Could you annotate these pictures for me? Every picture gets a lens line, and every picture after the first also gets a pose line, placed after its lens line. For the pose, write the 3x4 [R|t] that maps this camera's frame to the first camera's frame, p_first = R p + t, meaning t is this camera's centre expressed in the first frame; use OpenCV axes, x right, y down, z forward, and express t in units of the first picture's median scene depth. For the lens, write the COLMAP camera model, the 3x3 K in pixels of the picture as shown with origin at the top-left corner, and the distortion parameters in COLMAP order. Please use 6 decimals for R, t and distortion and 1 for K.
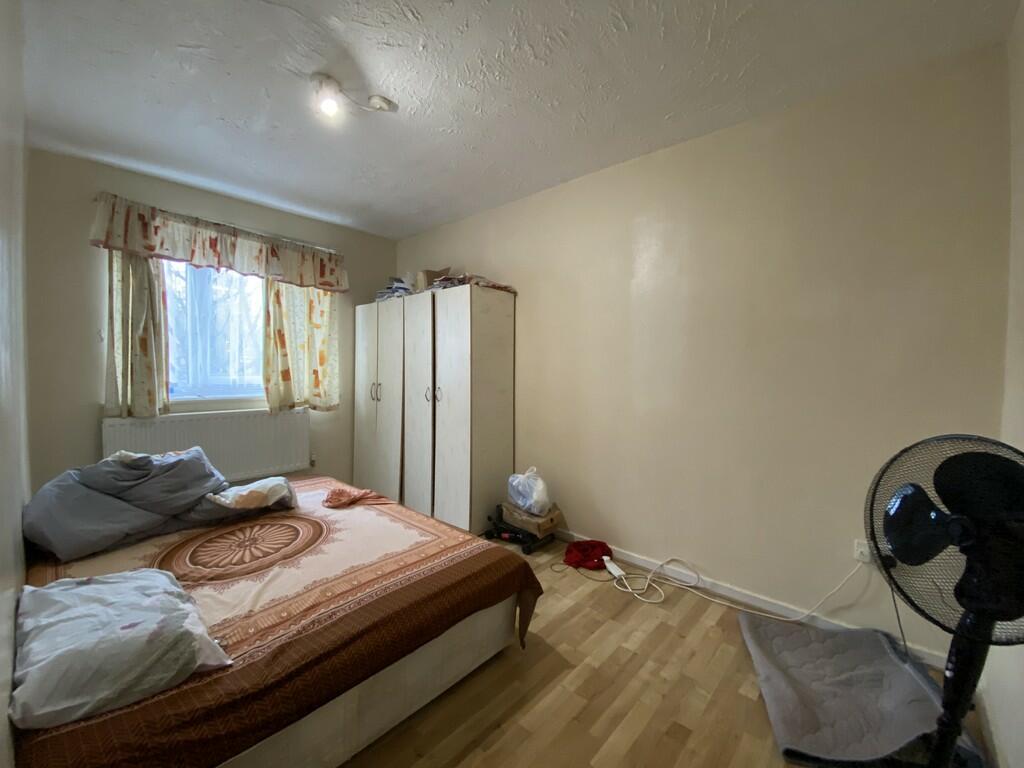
lens RADIAL K [[412.2, 0, 512.0], [0, 412.2, 384.0], [0, 0, 1]] dist [0.030648, -0.026252]
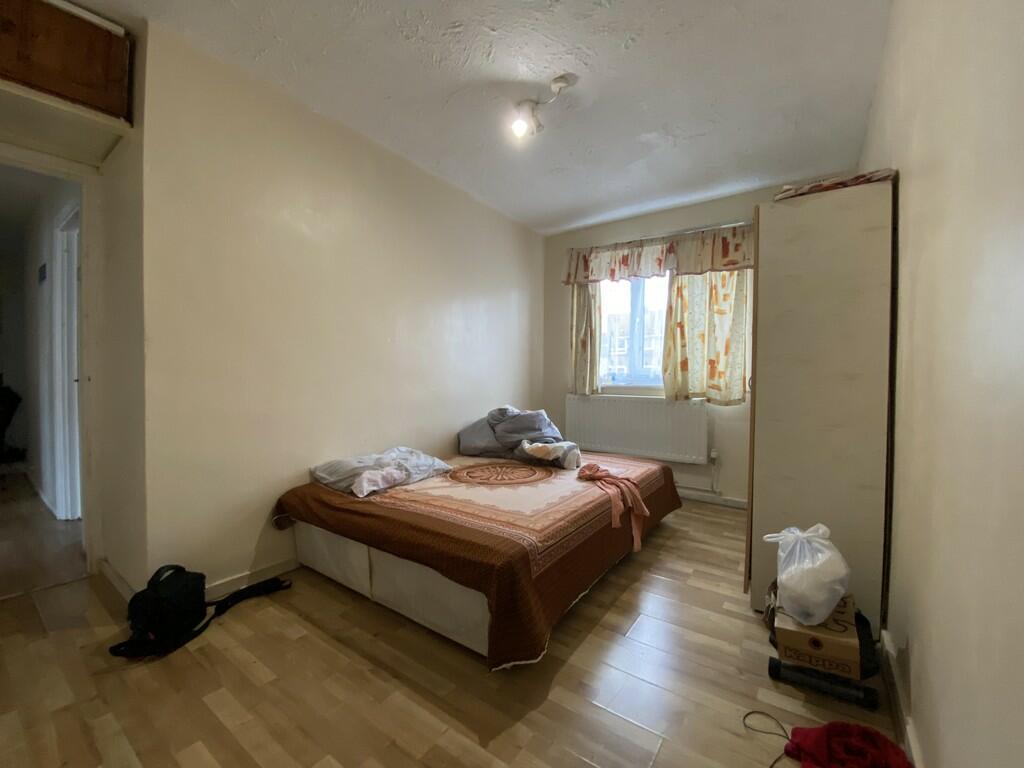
lens RADIAL K [[412.2, 0, 512.0], [0, 412.2, 384.0], [0, 0, 1]] dist [0.030648, -0.026252]
pose [[0.120411, 0.006041, -0.992706, 0.469472], [-0.047055, 0.998892, 0.000371, 0.049237], [0.991608, 0.046667, 0.120561, 0.531742]]
